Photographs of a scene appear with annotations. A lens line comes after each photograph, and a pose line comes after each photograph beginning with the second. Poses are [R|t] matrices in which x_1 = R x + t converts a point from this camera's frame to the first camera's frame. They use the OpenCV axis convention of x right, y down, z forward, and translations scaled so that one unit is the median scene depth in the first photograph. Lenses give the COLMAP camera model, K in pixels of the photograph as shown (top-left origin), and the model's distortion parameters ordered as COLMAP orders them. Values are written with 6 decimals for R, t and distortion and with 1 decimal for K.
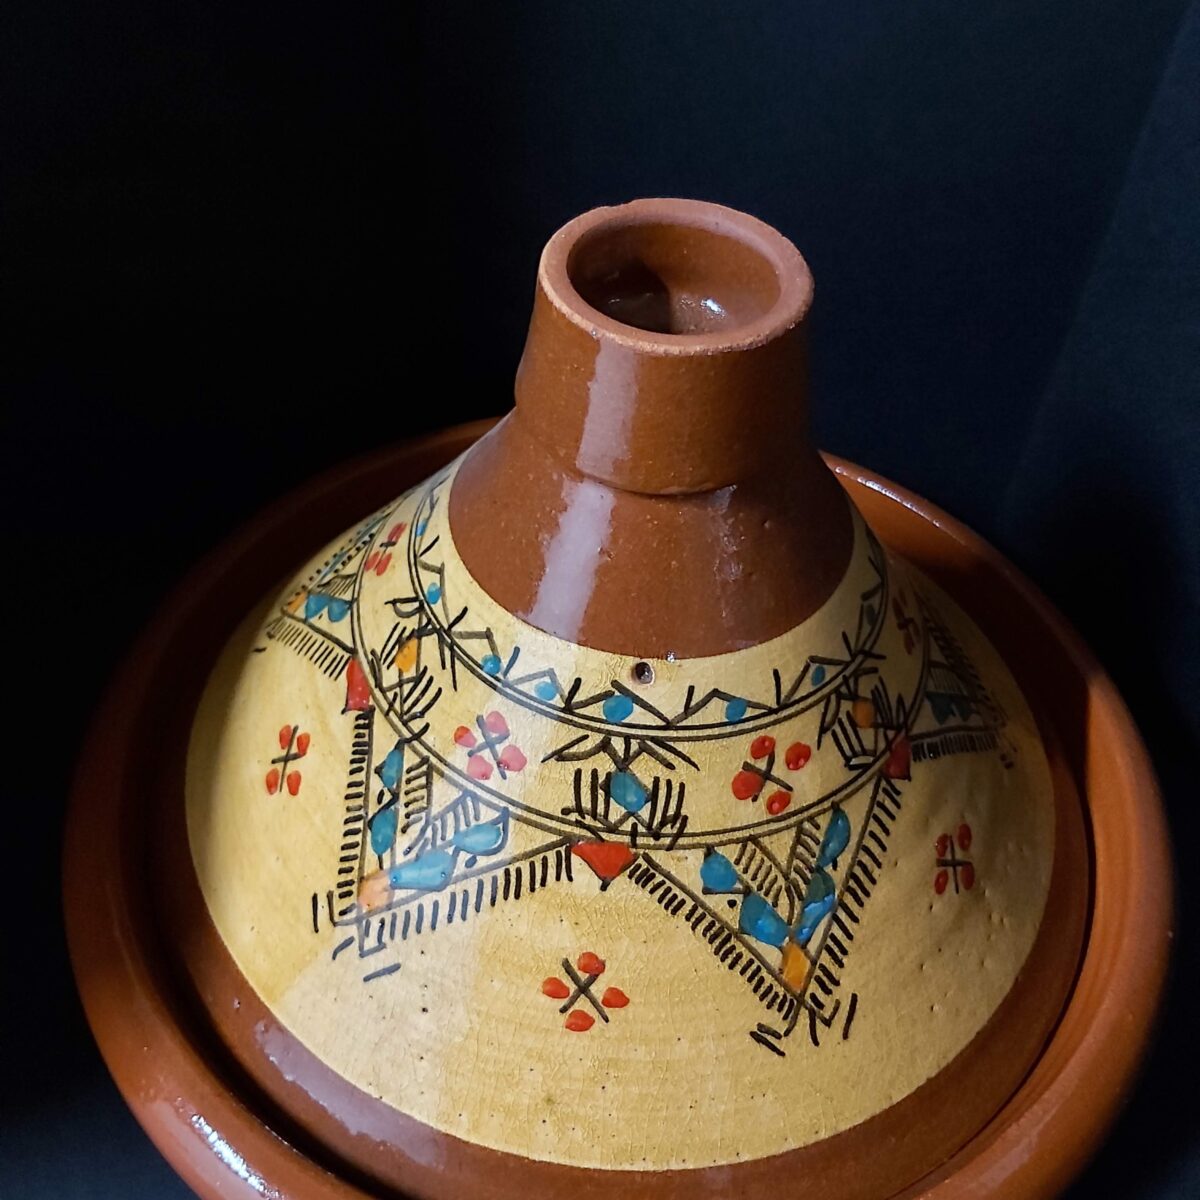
lens RADIAL K [[1205.4, 0, 663.0], [0, 1205.4, 599.9], [0, 0, 1]] dist [0.000061, -0.031301]
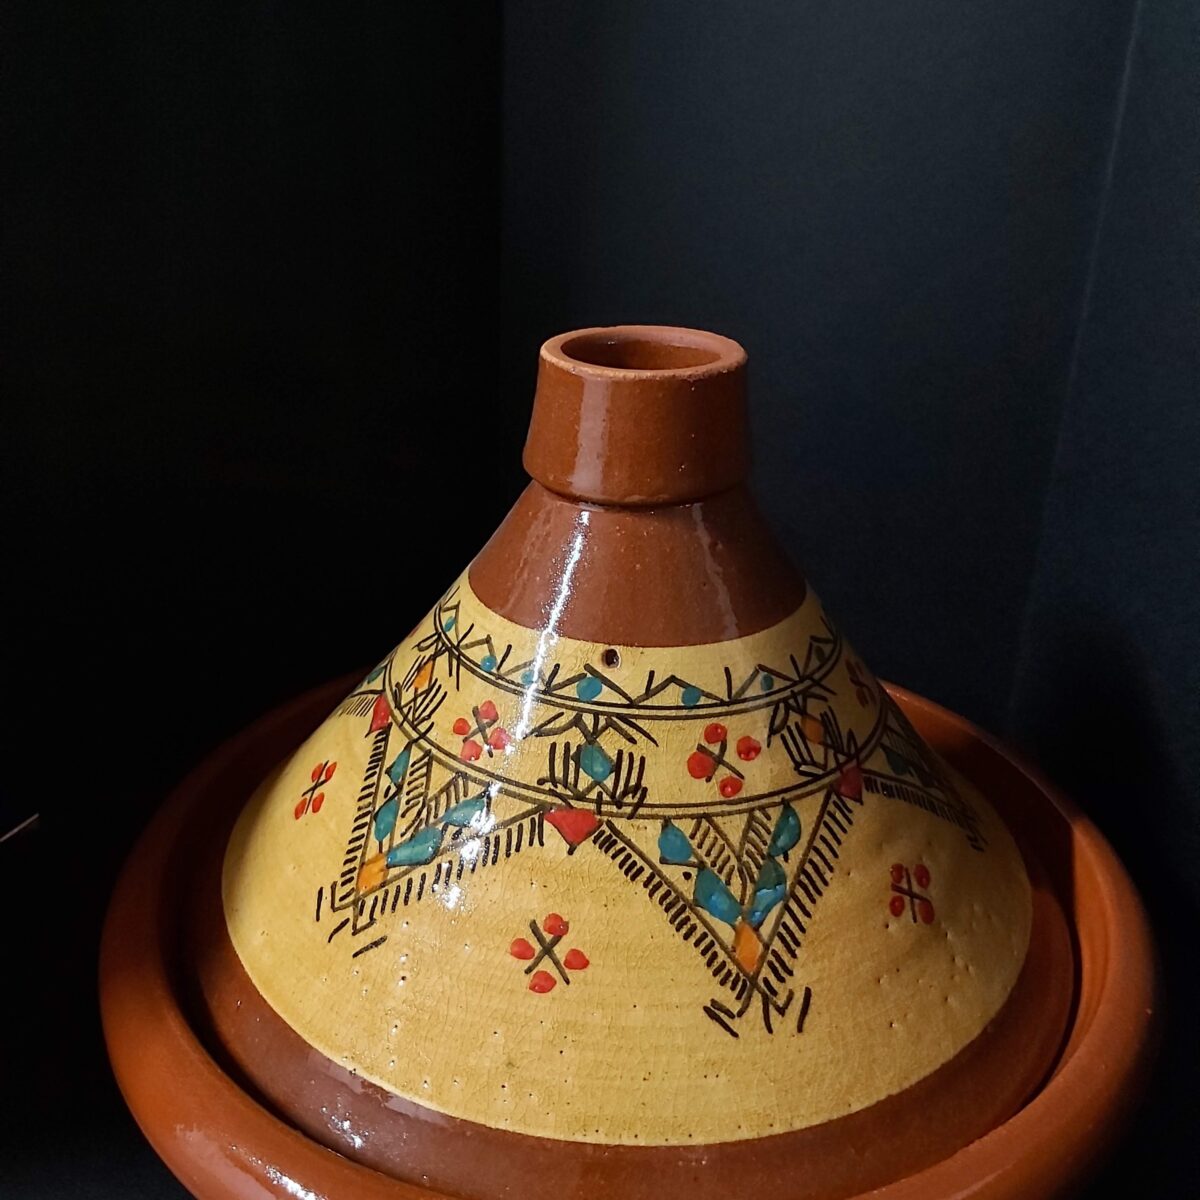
lens RADIAL K [[1205.4, 0, 663.0], [0, 1205.4, 599.9], [0, 0, 1]] dist [0.000061, -0.031301]
pose [[0.996145, -0.004041, -0.087629, 0.131072], [-0.029301, 0.926237, -0.375801, 0.427350], [0.082683, 0.376919, 0.922548, -0.107609]]
